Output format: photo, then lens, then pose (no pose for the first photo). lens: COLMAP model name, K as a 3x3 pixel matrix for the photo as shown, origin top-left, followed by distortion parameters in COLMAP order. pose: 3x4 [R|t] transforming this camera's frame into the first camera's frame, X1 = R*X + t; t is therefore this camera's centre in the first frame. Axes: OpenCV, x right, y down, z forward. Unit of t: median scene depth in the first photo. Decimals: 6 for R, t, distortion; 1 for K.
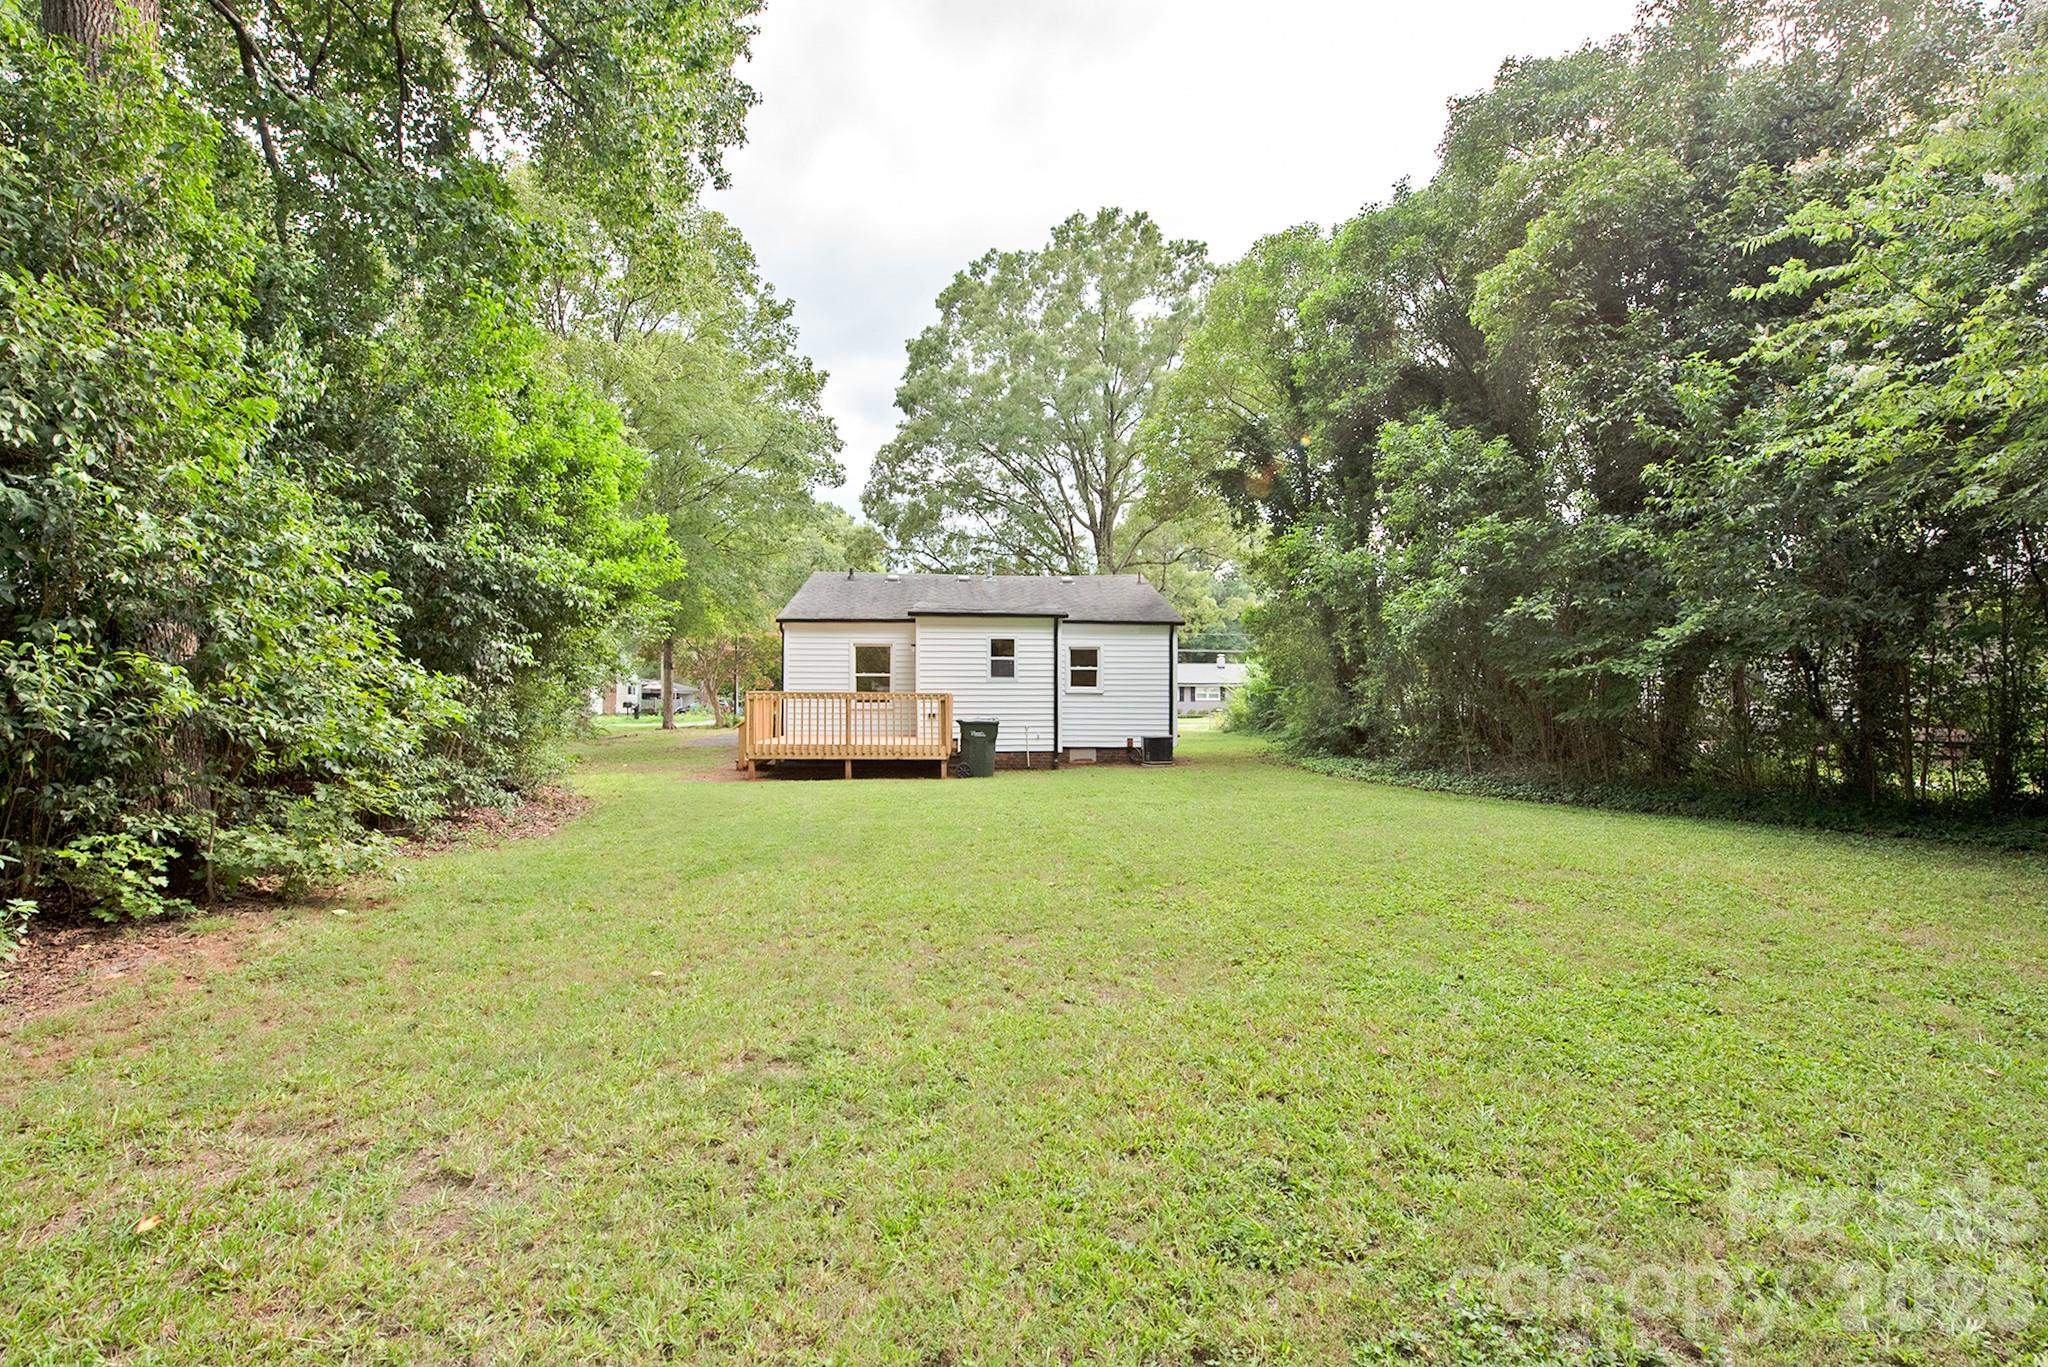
lens RADIAL K [[830.3, 0, 1010.2], [0, 830.3, 682.6], [0, 0, 1]] dist [-0.000193, -0.004933]
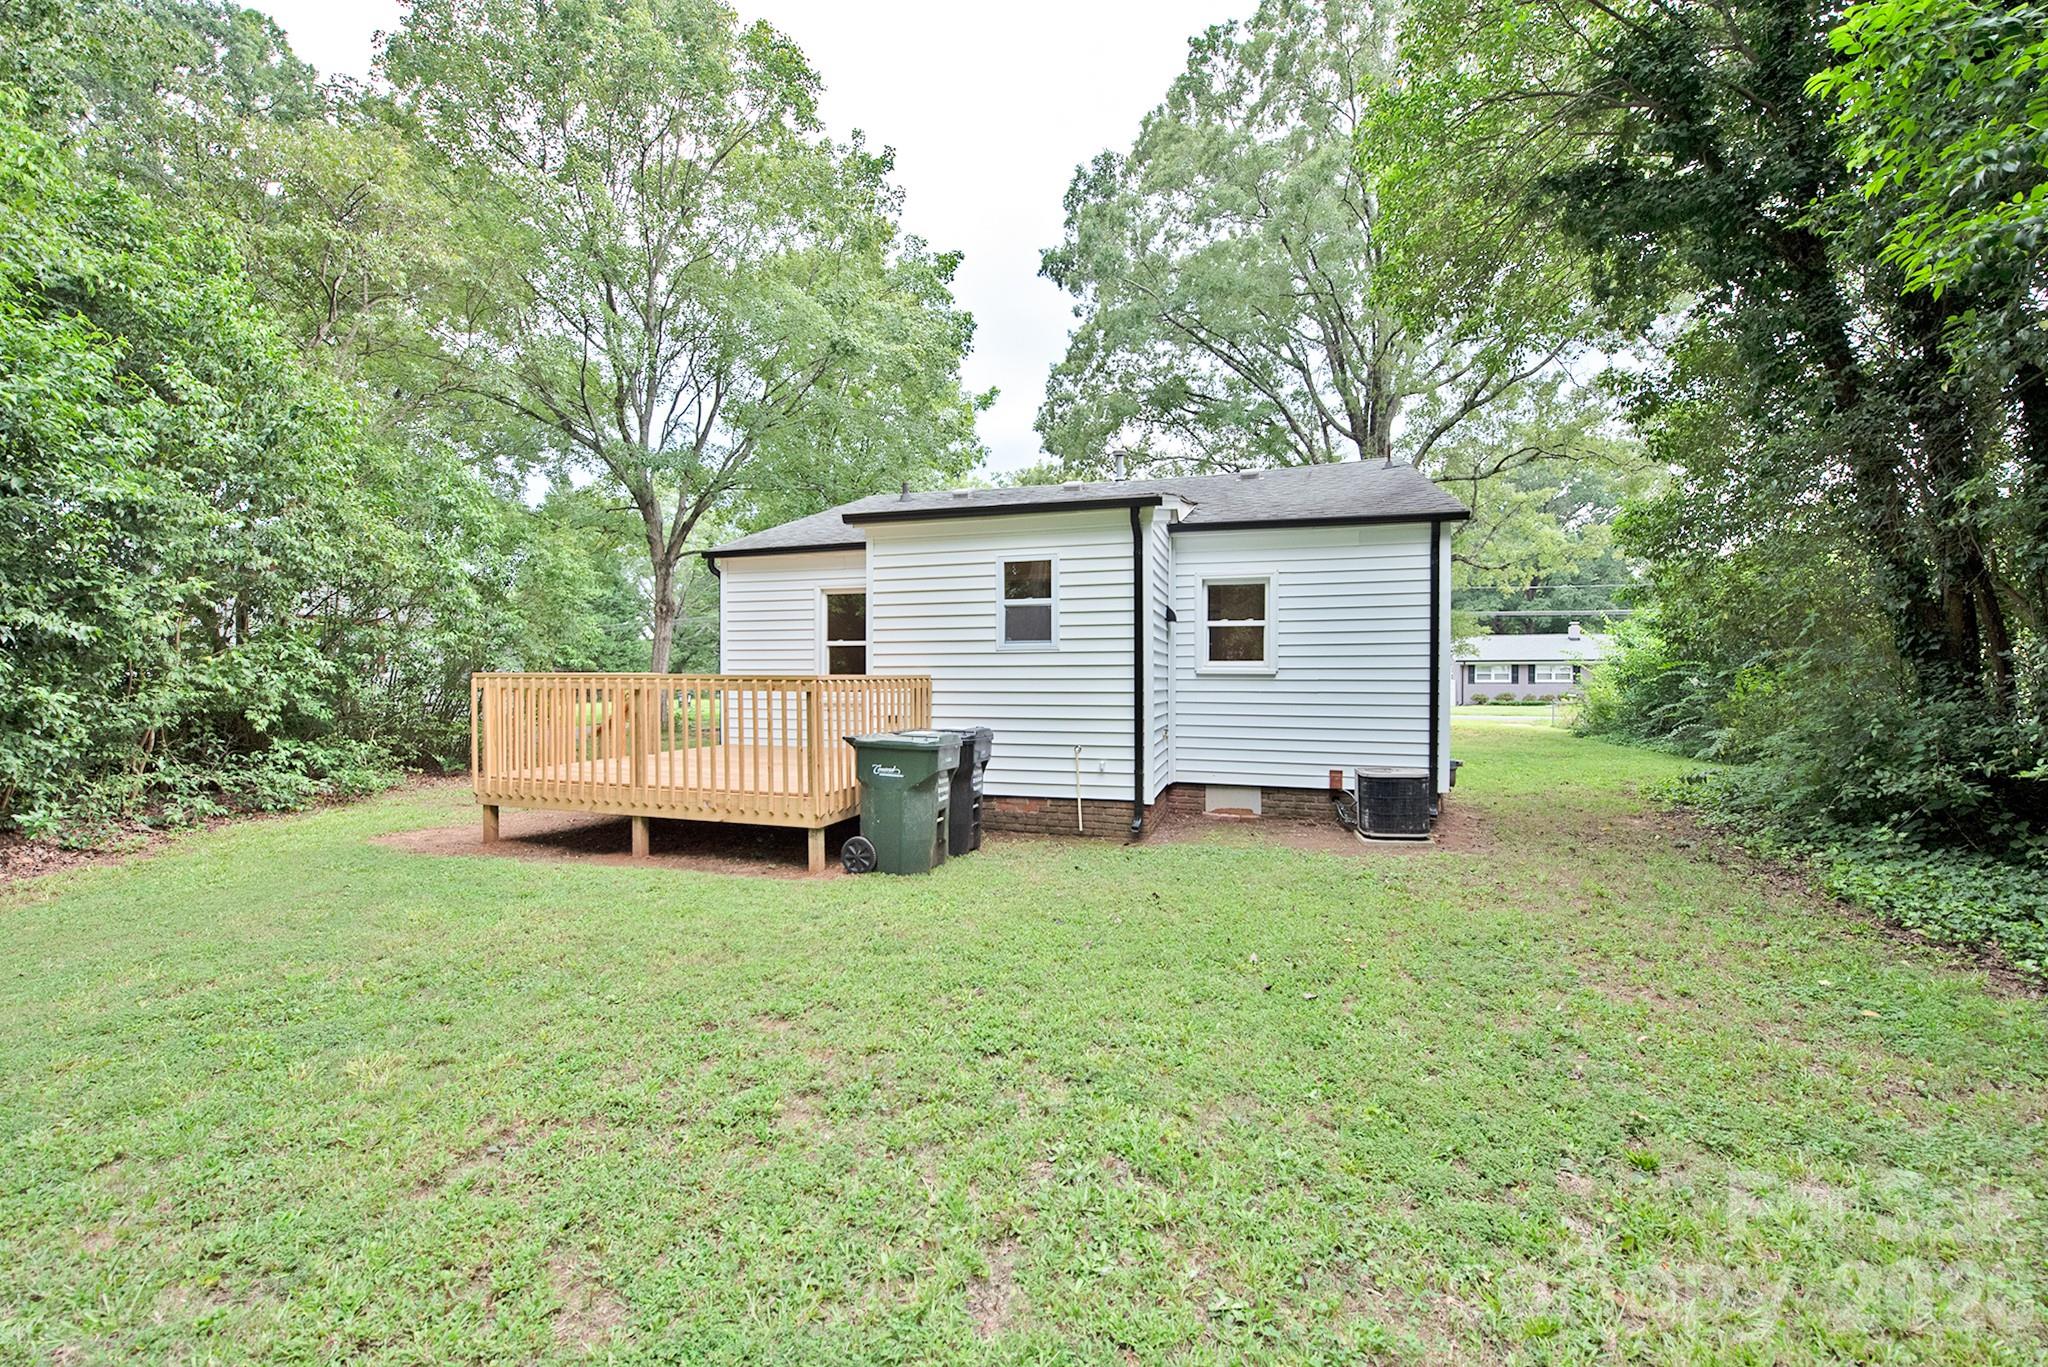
lens RADIAL K [[830.3, 0, 1010.2], [0, 830.3, 682.6], [0, 0, 1]] dist [-0.000193, -0.004933]
pose [[0.939617, 0.000081, -0.342229, 0.131977], [0.007680, 0.999743, 0.021322, 0.006271], [0.342143, -0.022663, 0.939375, 0.498681]]
